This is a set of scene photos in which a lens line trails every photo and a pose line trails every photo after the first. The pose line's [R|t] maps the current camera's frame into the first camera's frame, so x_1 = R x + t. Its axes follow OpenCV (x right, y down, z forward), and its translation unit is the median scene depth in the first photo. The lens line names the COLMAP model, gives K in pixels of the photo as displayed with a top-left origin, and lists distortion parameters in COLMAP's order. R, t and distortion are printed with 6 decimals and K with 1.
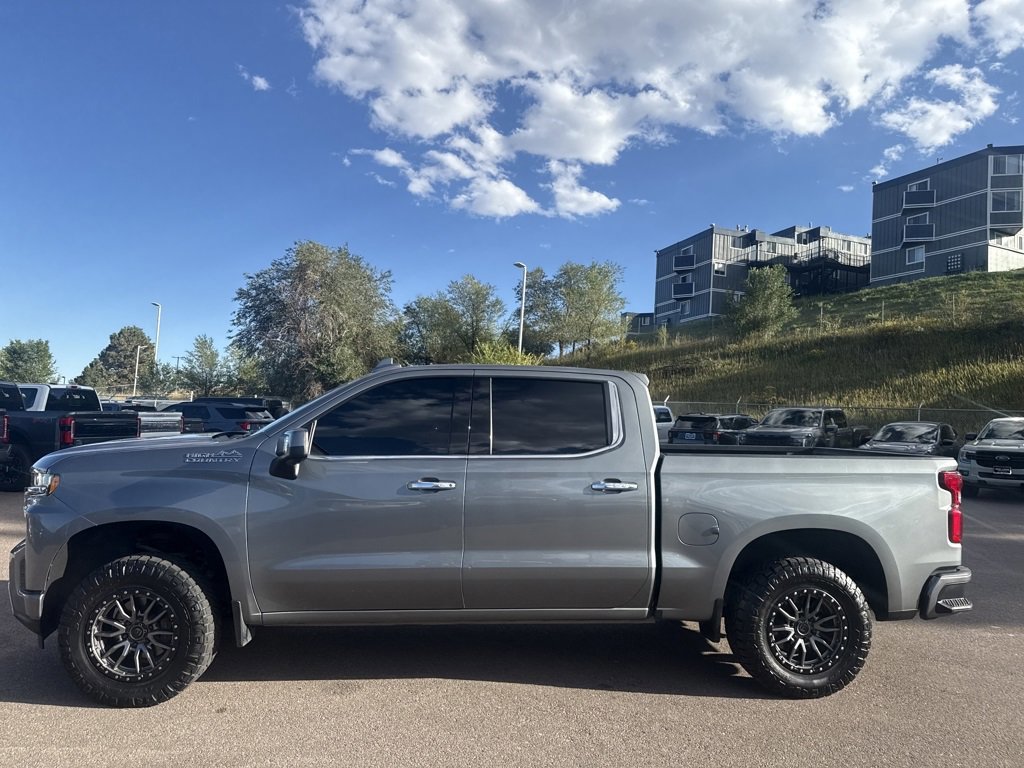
lens RADIAL K [[714.4, 0, 513.1], [0, 714.4, 375.3], [0, 0, 1]] dist [0.053803, -0.093603]
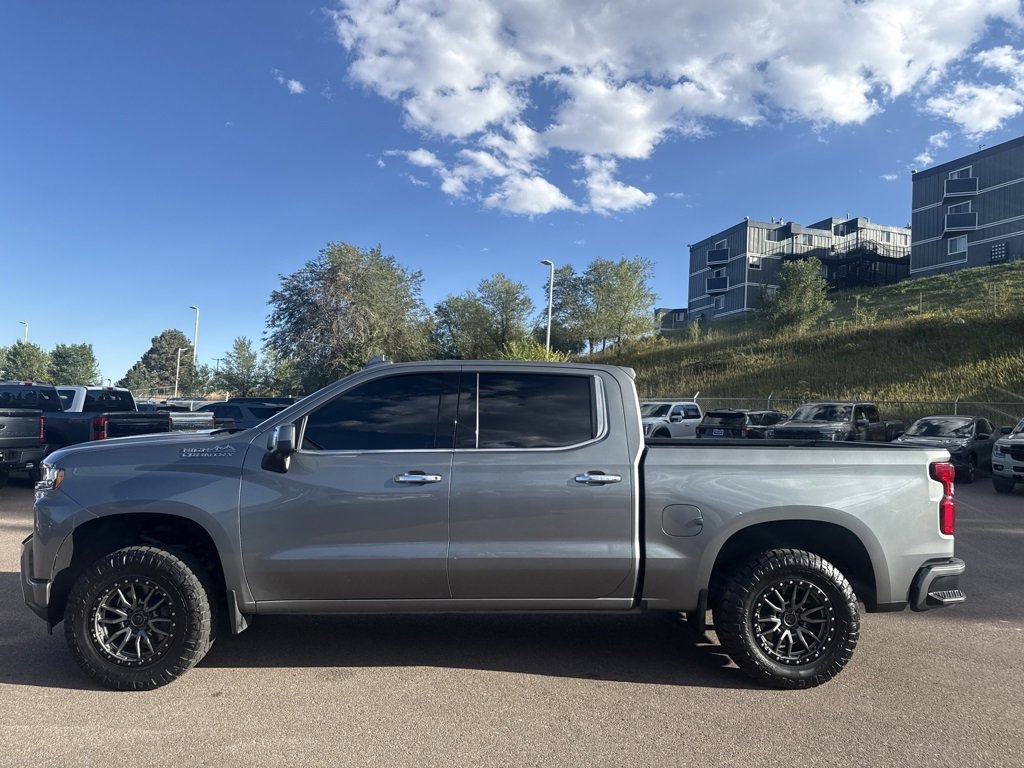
lens RADIAL K [[713.7, 0, 513.9], [0, 713.7, 382.2], [0, 0, 1]] dist [0.063013, -0.111177]
pose [[0.998822, -0.010516, -0.047378, 0.069447], [0.011090, 0.999868, 0.011873, 0.005428], [0.047247, -0.012384, 0.998806, -0.014052]]
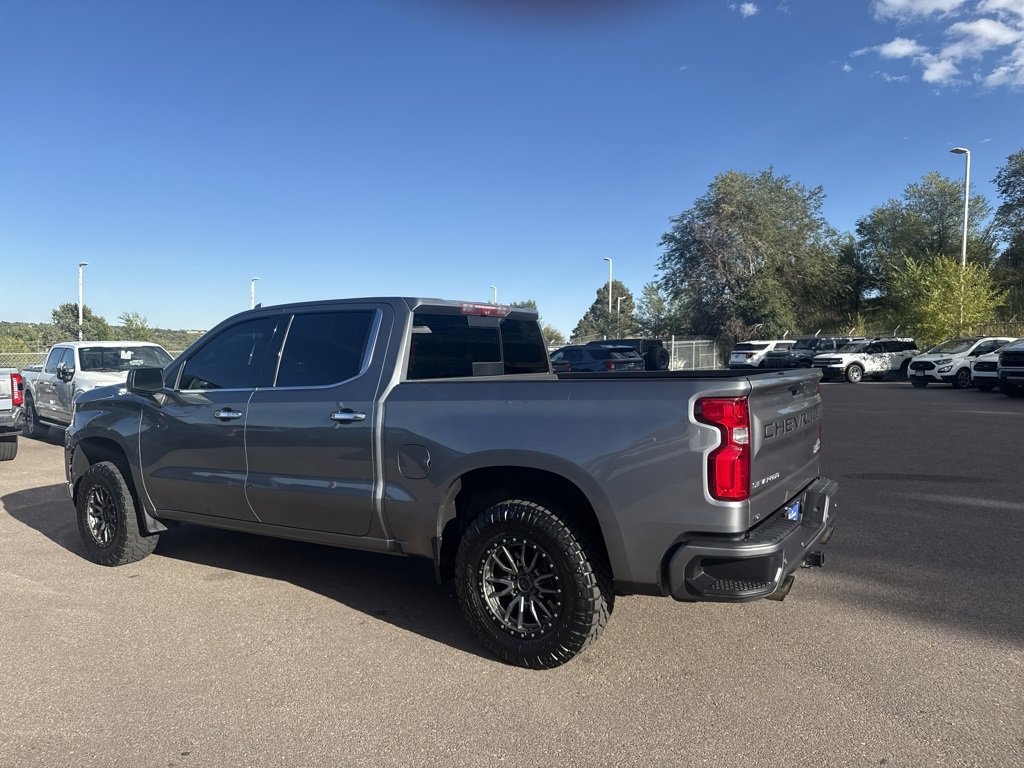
lens RADIAL K [[725.7, 0, 514.2], [0, 725.7, 381.3], [0, 0, 1]] dist [0.004171, -0.005872]
pose [[0.785358, -0.026342, -0.618481, 0.910002], [0.083758, 0.994429, 0.064003, 0.060076], [0.613349, -0.102068, 0.783189, 0.350233]]
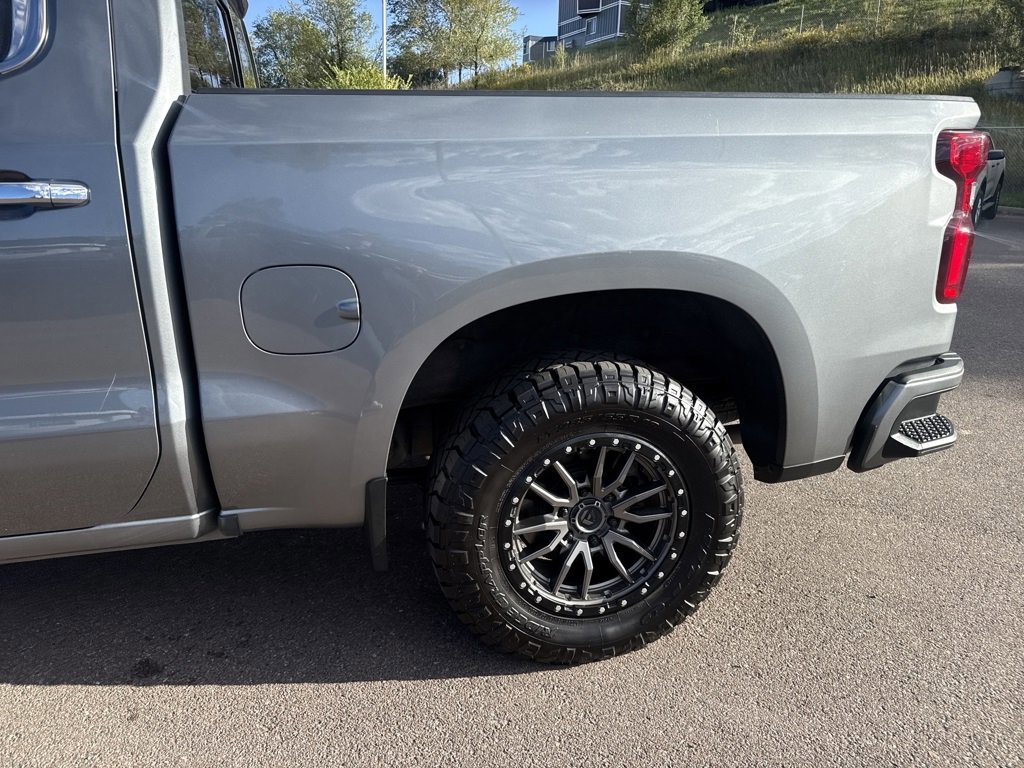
lens RADIAL K [[725.7, 0, 514.2], [0, 725.7, 381.3], [0, 0, 1]] dist [0.004171, -0.005872]
pose [[0.991171, -0.067650, 0.114029, 0.310765], [0.024458, 0.938567, 0.344230, 0.123353], [-0.130311, -0.338402, 0.931935, 0.622788]]
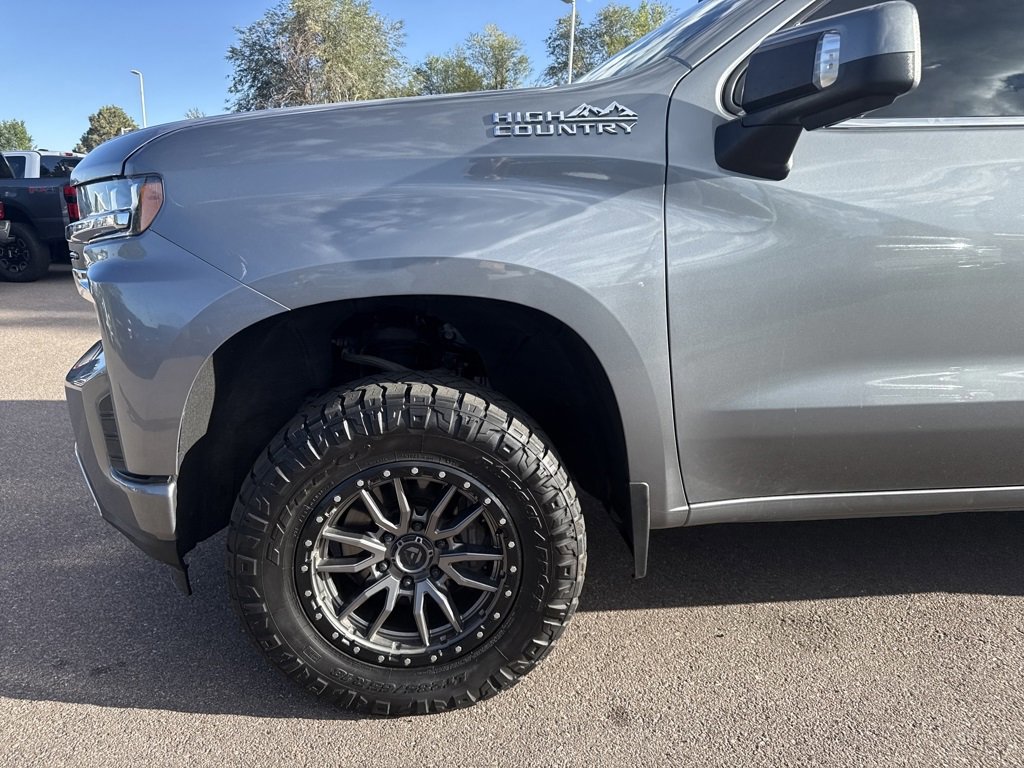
lens RADIAL K [[725.7, 0, 514.2], [0, 725.7, 381.3], [0, 0, 1]] dist [0.004171, -0.005872]
pose [[0.999663, -0.023053, -0.011906, -0.413194], [0.025549, 0.954552, 0.296946, 0.122258], [0.004519, -0.297150, 0.954820, 0.566584]]
